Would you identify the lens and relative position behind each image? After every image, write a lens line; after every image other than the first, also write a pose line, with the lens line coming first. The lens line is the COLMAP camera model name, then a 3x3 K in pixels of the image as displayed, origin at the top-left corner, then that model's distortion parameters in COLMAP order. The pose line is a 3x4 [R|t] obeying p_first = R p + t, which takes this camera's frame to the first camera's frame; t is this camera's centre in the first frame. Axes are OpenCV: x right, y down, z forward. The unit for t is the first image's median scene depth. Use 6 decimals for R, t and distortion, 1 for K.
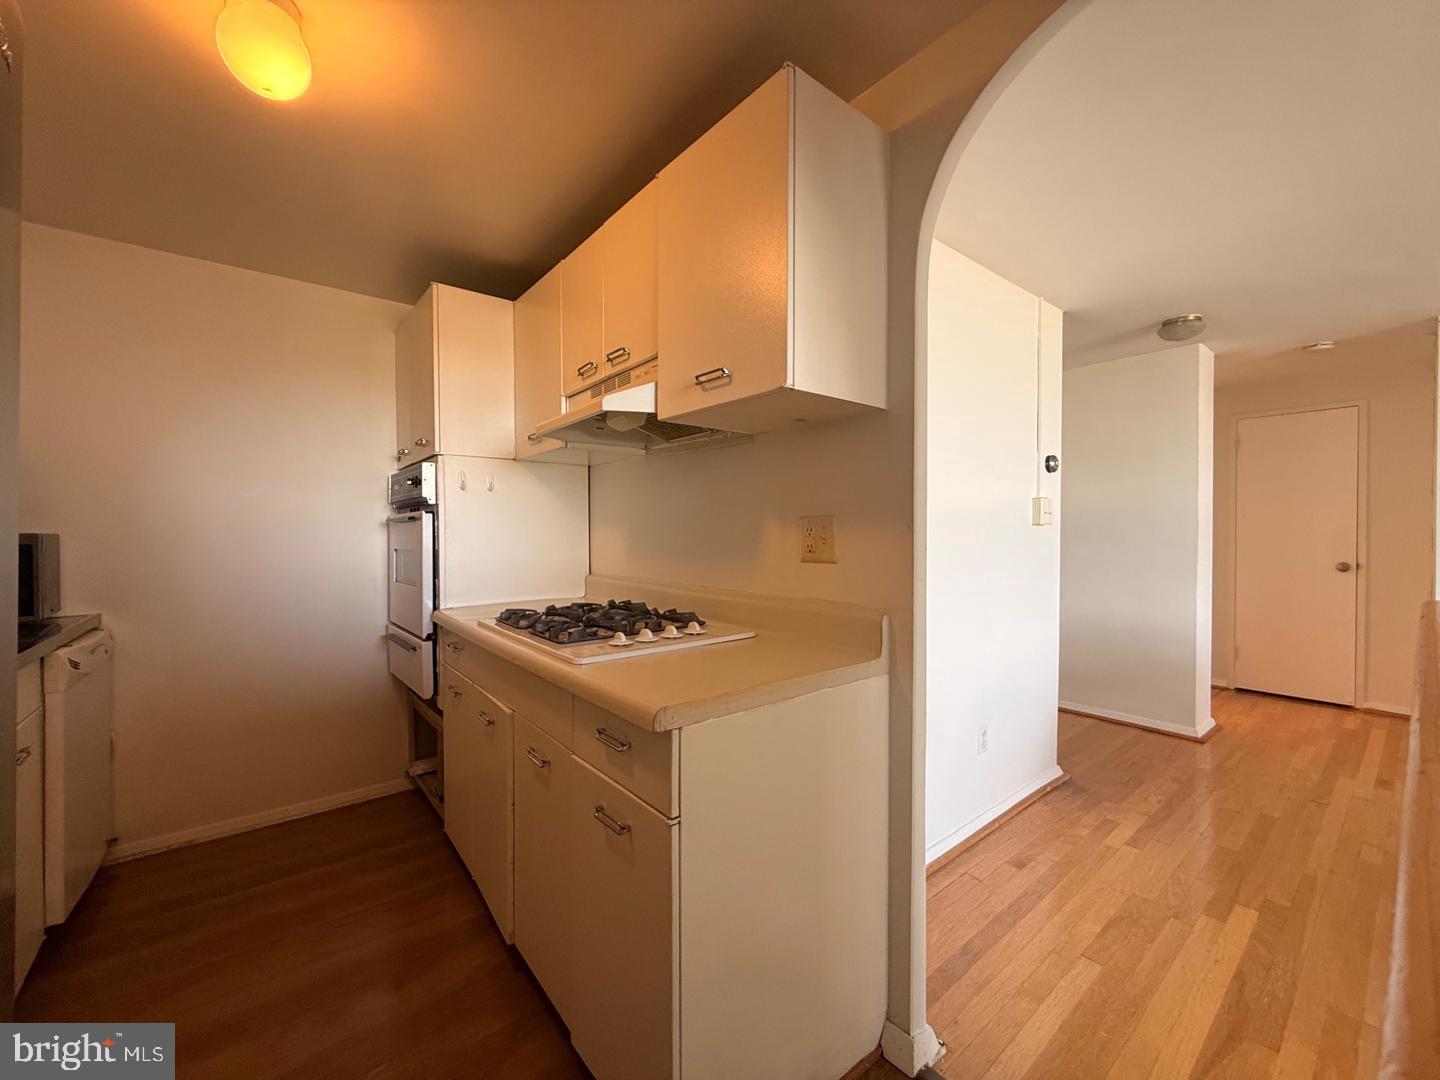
lens RADIAL K [[573.7, 0, 723.2], [0, 573.7, 527.0], [0, 0, 1]] dist [0.000003, 0.000046]
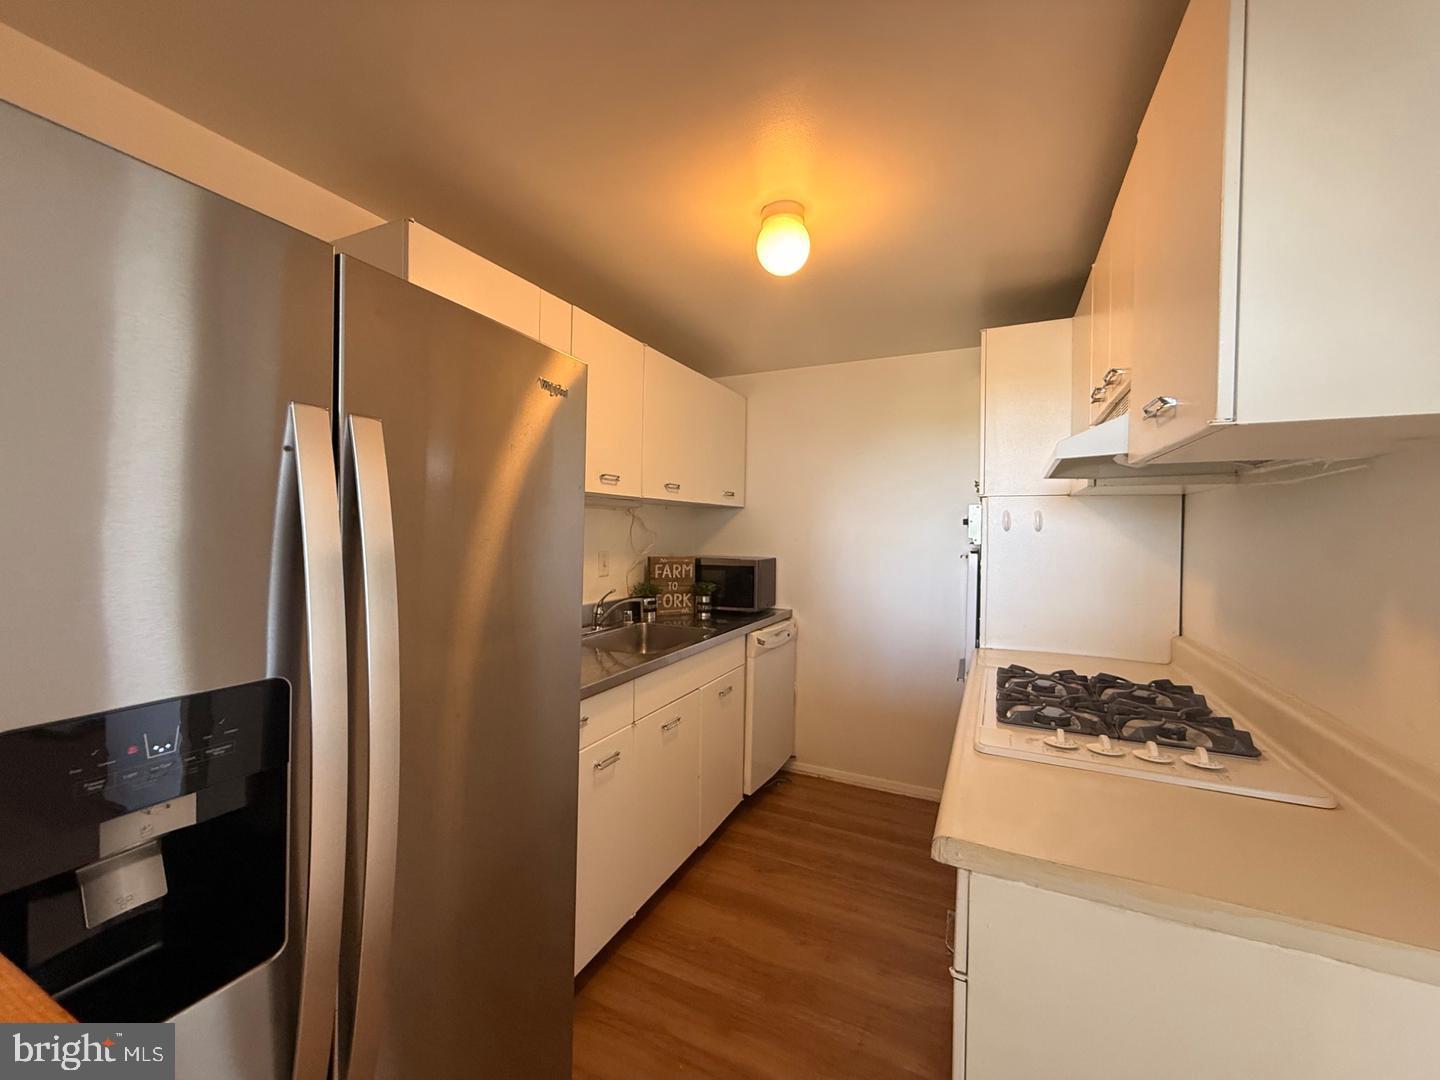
lens RADIAL K [[580.0, 0, 715.9], [0, 580.0, 536.8], [0, 0, 1]] dist [0.001328, 0.000050]
pose [[0.432818, 0.020827, -0.901241, 0.242551], [-0.012049, 0.999777, 0.017318, -0.071042], [0.901401, 0.003363, 0.432973, 0.133975]]
